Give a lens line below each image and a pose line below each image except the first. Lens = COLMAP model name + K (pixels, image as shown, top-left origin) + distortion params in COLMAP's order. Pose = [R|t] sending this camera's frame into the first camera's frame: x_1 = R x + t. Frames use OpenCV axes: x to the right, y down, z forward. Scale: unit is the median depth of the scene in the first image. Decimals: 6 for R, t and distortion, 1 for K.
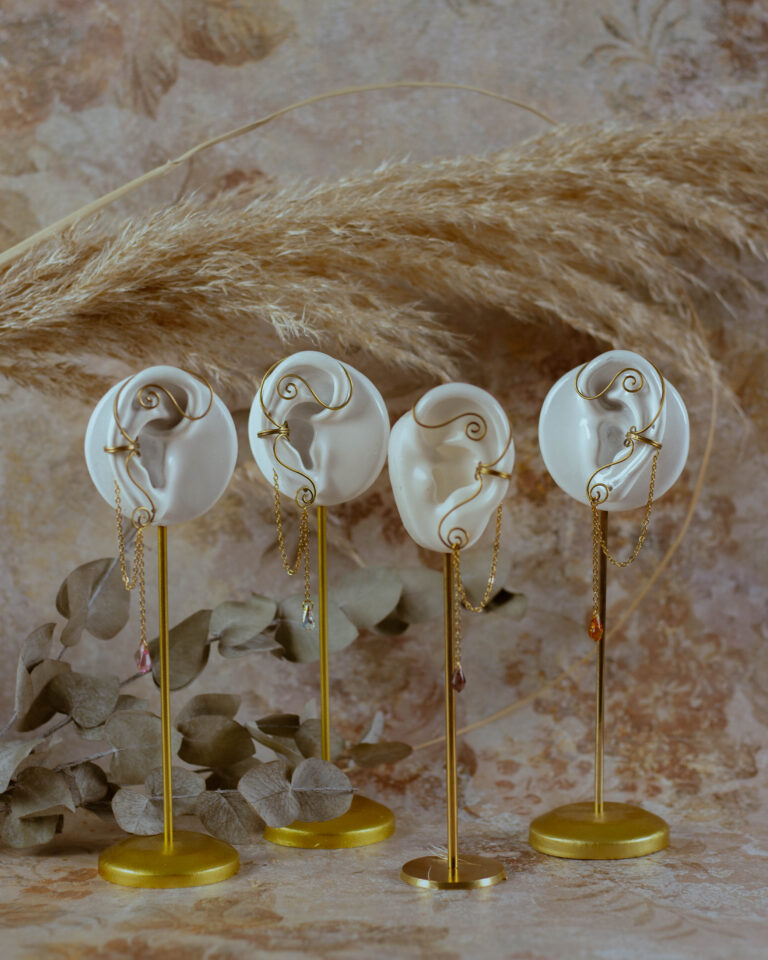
lens RADIAL K [[3260.7, 0, 384.0], [0, 3260.7, 480.0], [0, 0, 1]] dist [-0.164411, 0.902901]
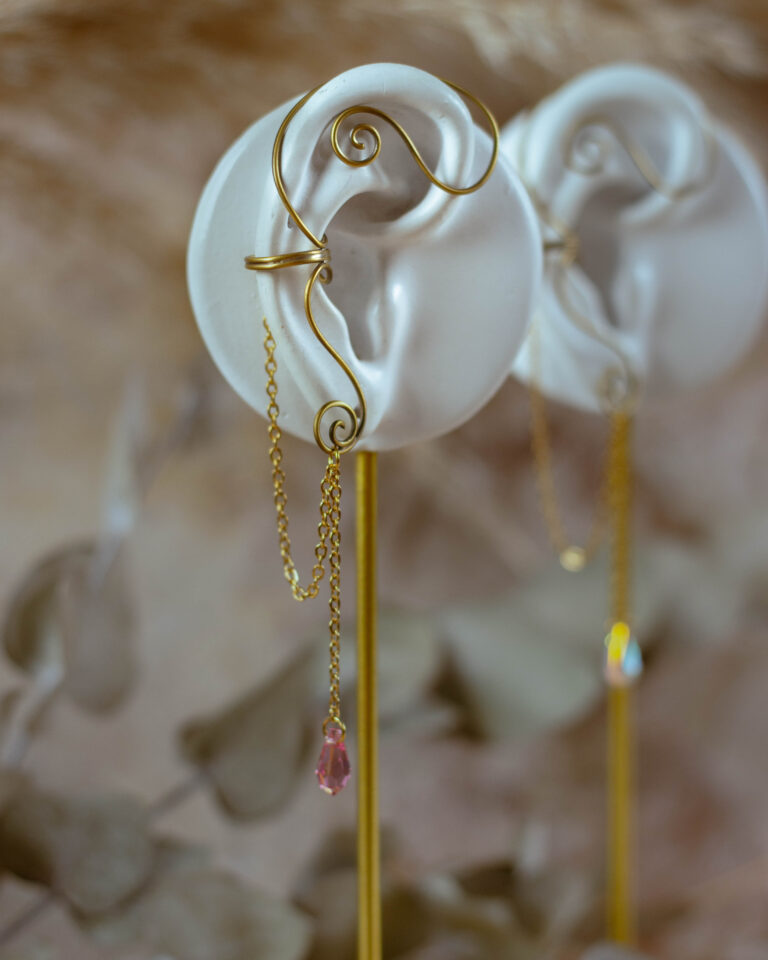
lens RADIAL K [[3109.0, 0, 384.0], [0, 3109.0, 480.0], [0, 0, 1]] dist [-0.094725, 0.084880]
pose [[0.983174, -0.023918, 0.181097, -0.133363], [0.027451, 0.999478, -0.017024, 0.023947], [-0.180596, 0.021708, 0.983318, 0.573341]]
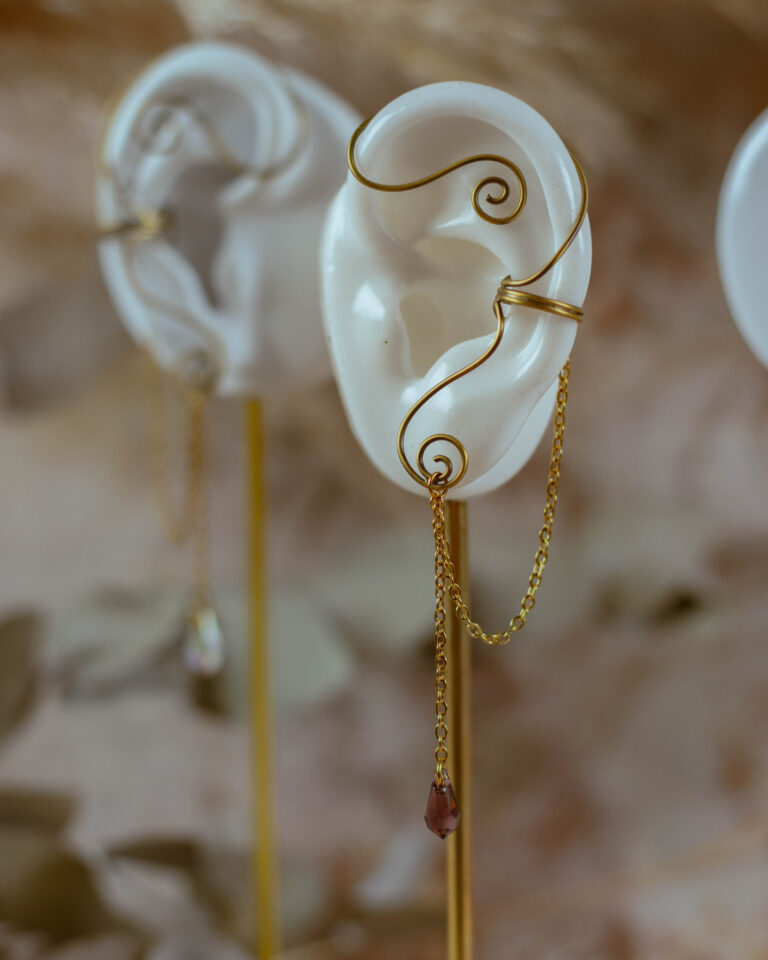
lens RADIAL K [[3109.0, 0, 384.0], [0, 3109.0, 480.0], [0, 0, 1]] dist [-0.094725, 0.084880]
pose [[0.976138, 0.030891, -0.214941, 0.092419], [-0.031995, 0.999487, -0.001659, 0.019736], [0.214780, 0.008496, 0.976626, 0.580959]]
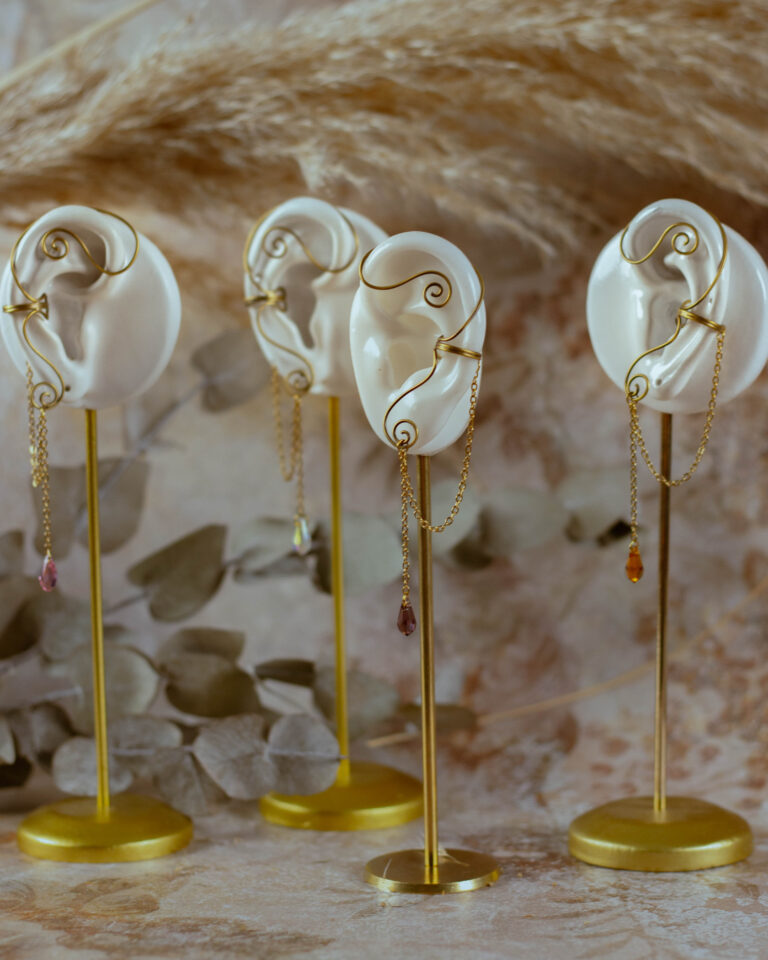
lens RADIAL K [[3260.7, 0, 384.0], [0, 3260.7, 480.0], [0, 0, 1]] dist [-0.164411, 0.902901]
pose [[0.947026, 0.039800, -0.318680, 0.245315], [-0.039562, 0.999191, 0.007220, 0.021928], [0.318710, 0.005770, 0.947835, 0.255674]]
